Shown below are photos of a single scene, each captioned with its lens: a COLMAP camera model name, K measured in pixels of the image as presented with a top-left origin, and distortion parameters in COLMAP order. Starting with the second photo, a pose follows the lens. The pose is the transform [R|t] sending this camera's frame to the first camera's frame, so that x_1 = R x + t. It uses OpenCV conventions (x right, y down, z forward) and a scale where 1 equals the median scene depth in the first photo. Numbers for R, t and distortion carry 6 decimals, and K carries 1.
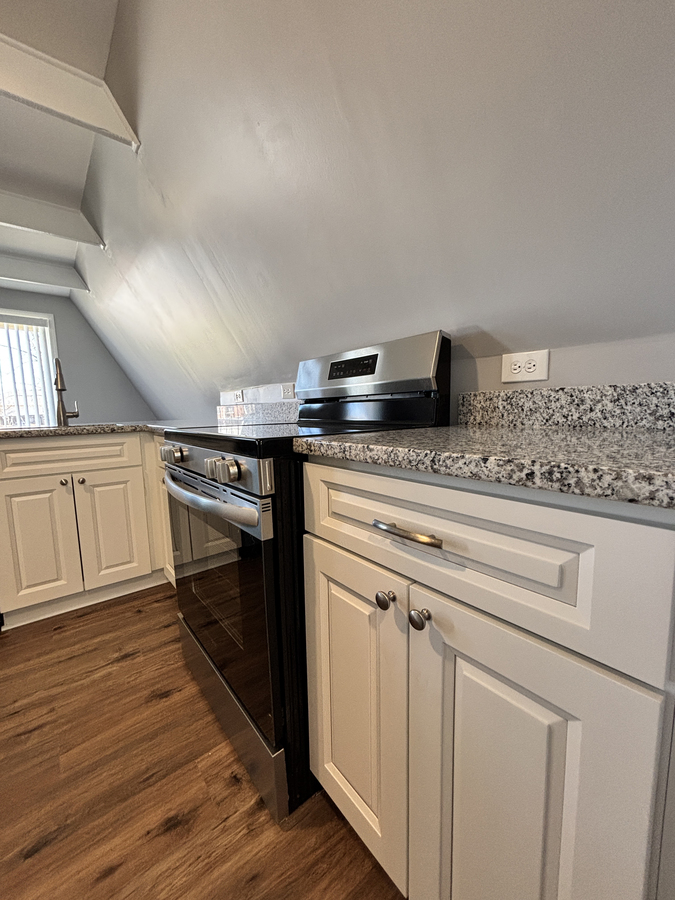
lens RADIAL K [[361.4, 0, 338.8], [0, 361.4, 447.4], [0, 0, 1]] dist [0.002442, -0.000411]
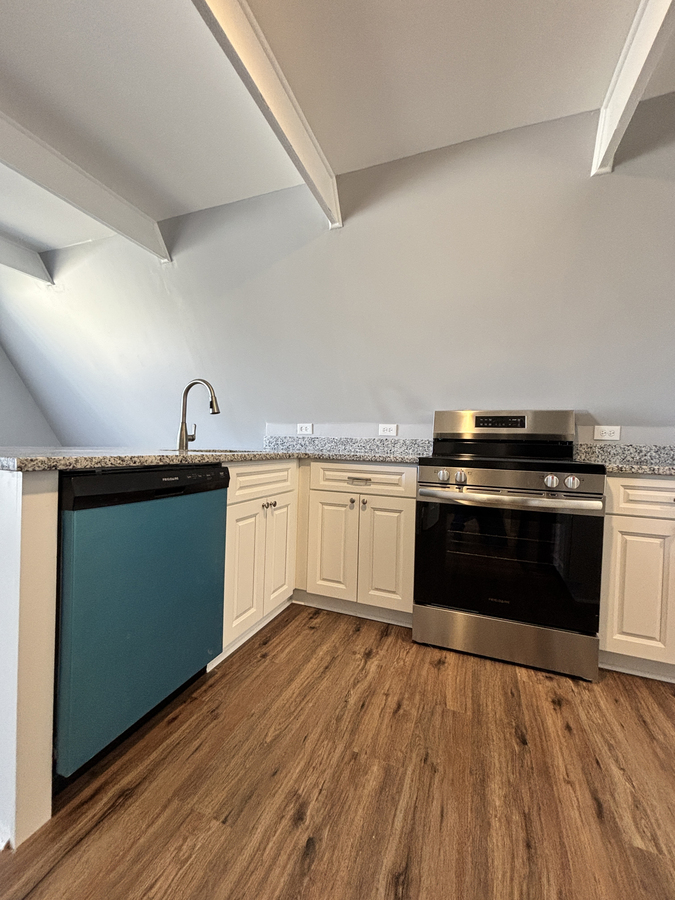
lens RADIAL K [[361.4, 0, 339.5], [0, 361.4, 446.9], [0, 0, 1]] dist [0.002442, -0.000411]
pose [[0.861865, 0.045624, 0.505082, -1.783835], [0.003266, 0.995425, -0.095490, 0.046483], [-0.507127, 0.083949, 0.857773, 0.010740]]
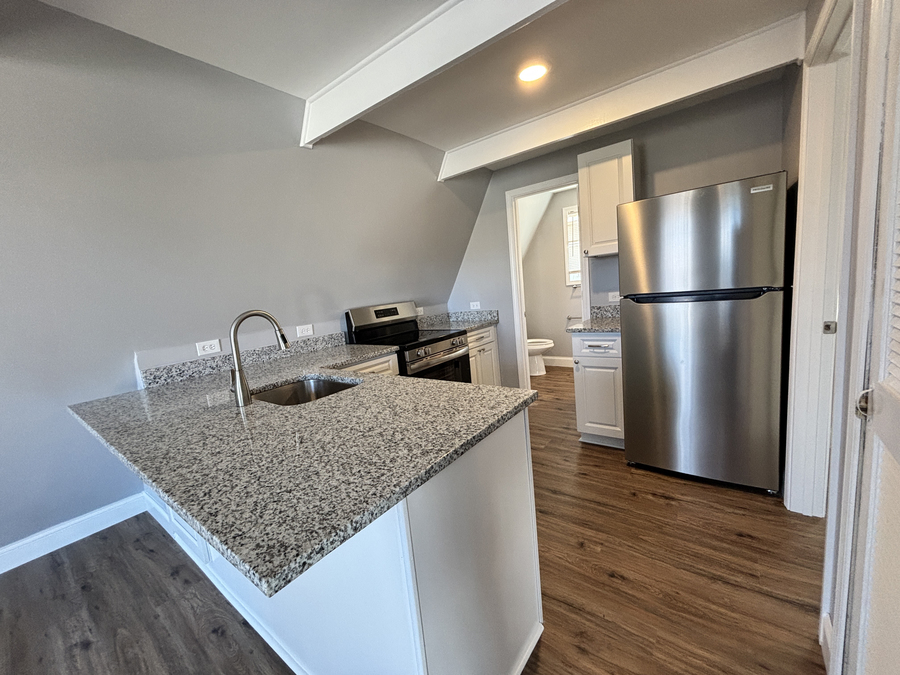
lens RADIAL K [[361.4, 0, 447.7], [0, 361.4, 340.5], [0, 0, 1]] dist [0.002442, -0.000411]
pose [[-0.237882, -0.099143, 0.966221, -3.066332], [0.203346, 0.967649, 0.149354, -0.413377], [-0.949770, 0.232006, -0.210026, 1.518352]]
